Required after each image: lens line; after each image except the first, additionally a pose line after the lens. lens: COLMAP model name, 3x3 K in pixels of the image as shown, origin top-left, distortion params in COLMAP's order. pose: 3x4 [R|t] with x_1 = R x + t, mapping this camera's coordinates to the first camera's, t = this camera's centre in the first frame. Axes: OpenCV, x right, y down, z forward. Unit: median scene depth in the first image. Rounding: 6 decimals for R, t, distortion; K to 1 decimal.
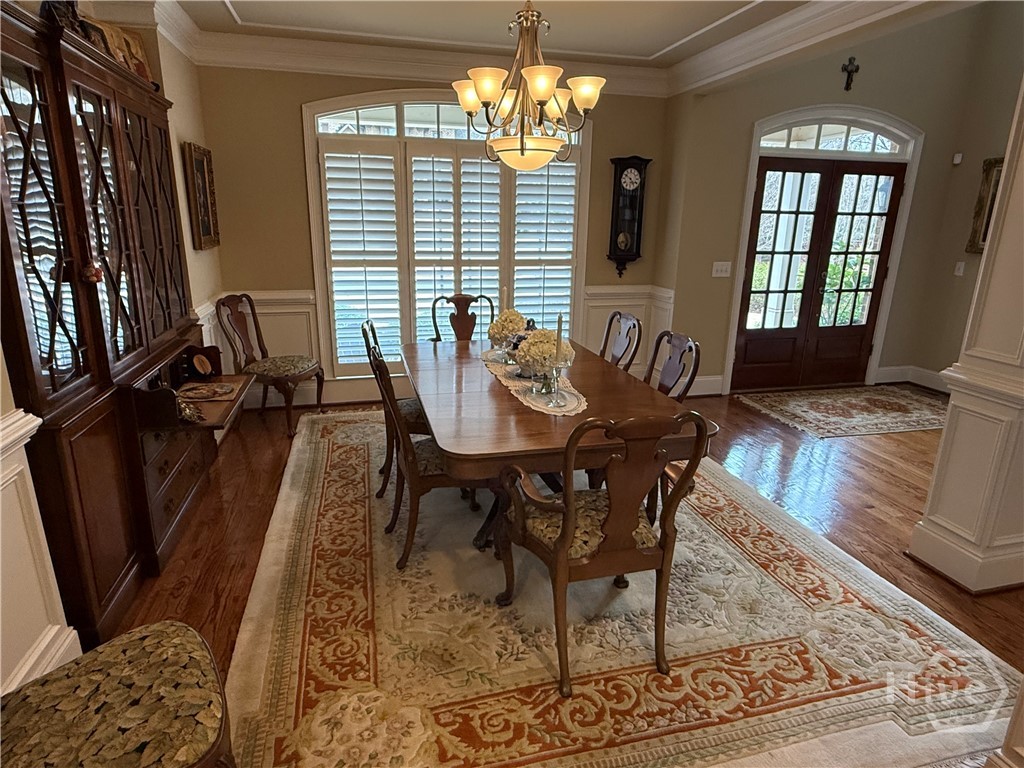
lens RADIAL K [[577.3, 0, 503.4], [0, 577.3, 378.4], [0, 0, 1]] dist [0.003392, -0.000577]
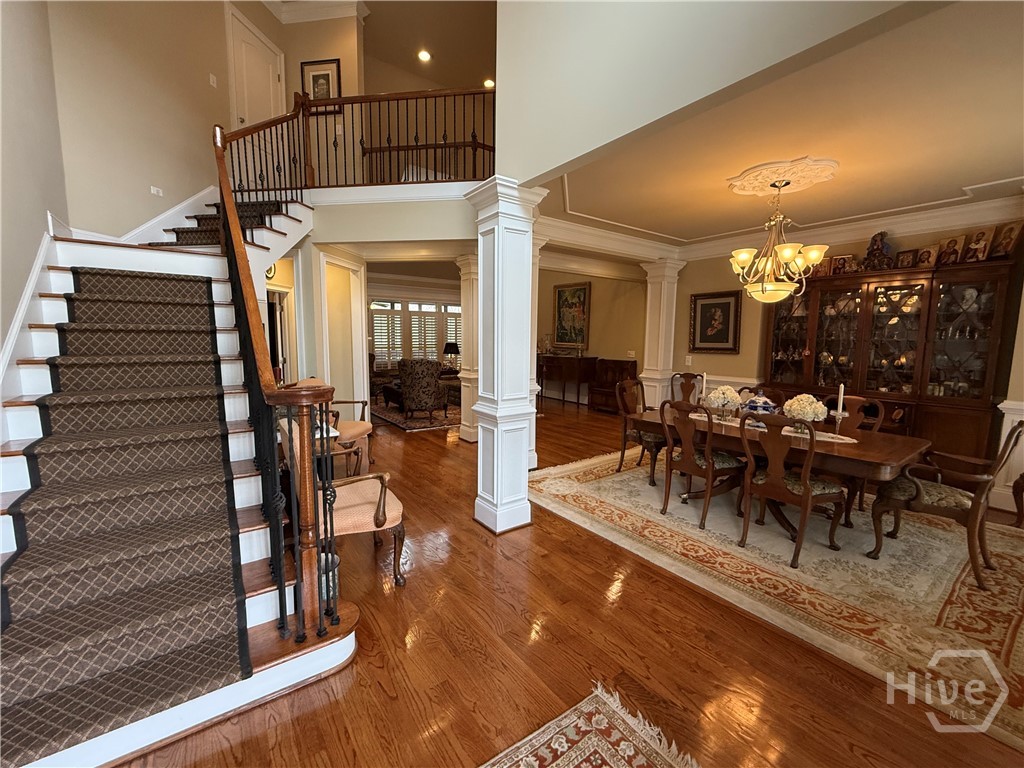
lens RADIAL K [[421.7, 0, 516.8], [0, 421.7, 388.0], [0, 0, 1]] dist [-0.001131, 0.000035]
pose [[-0.921574, 0.022707, -0.387539, 0.681803], [-0.128335, 0.924339, 0.359343, -0.267148], [0.366376, 0.380896, -0.848933, 1.062145]]
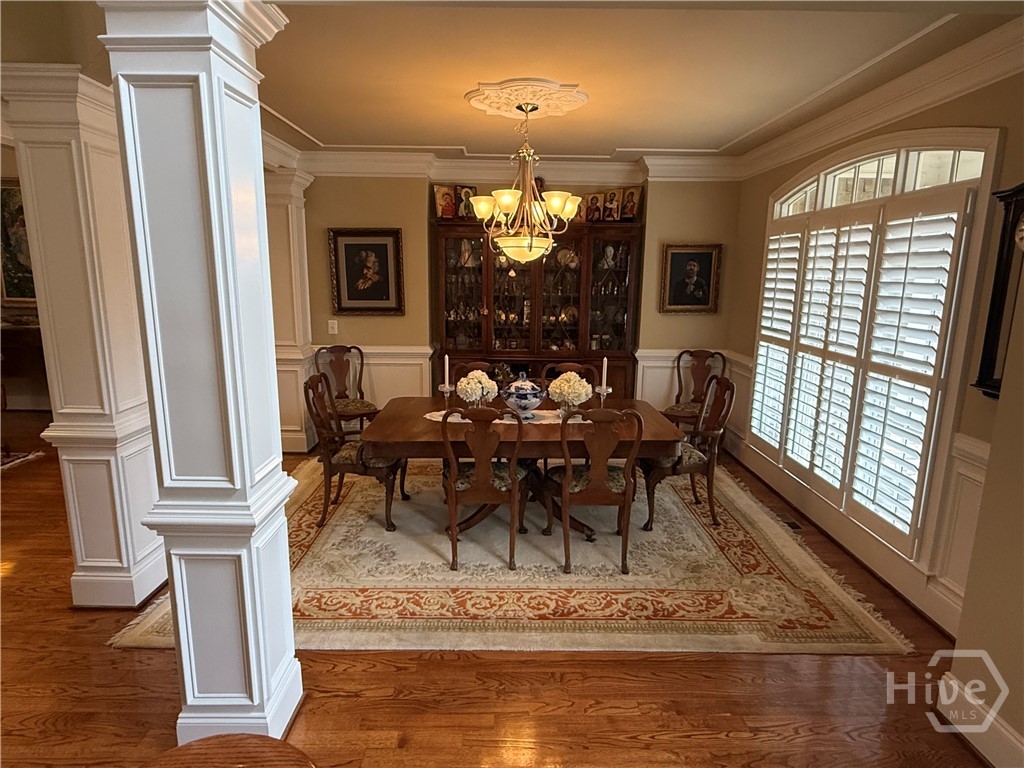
lens RADIAL K [[577.3, 0, 514.8], [0, 577.3, 388.1], [0, 0, 1]] dist [0.003392, -0.000577]
pose [[-0.229658, 0.175488, -0.957320, 0.774876], [-0.278421, 0.930659, 0.237393, -0.222733], [0.932598, 0.321058, -0.164874, 0.736849]]
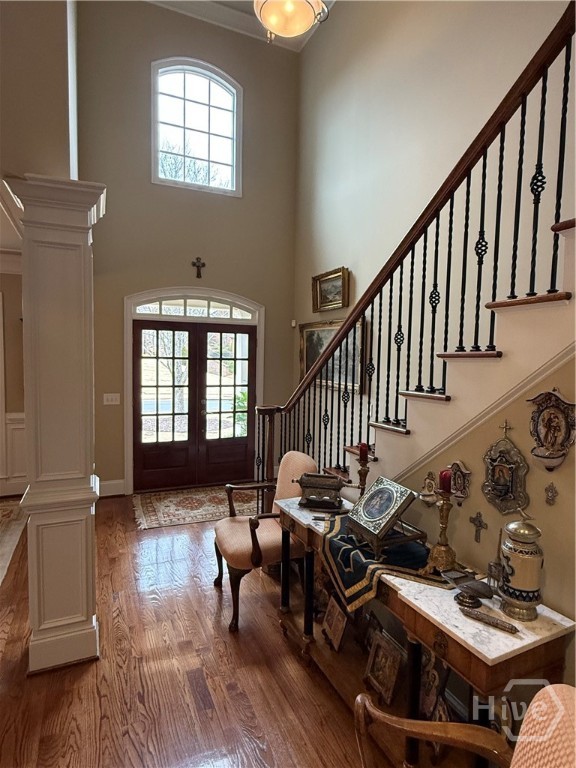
lens RADIAL K [[433.0, 0, 285.6], [0, 433.0, 382.7], [0, 0, 1]] dist [0.003392, -0.000577]
pose [[0.983605, -0.005750, 0.180246, 0.604212], [0.042367, 0.978886, -0.199971, -0.008831], [-0.175290, 0.204328, 0.963080, -0.042952]]
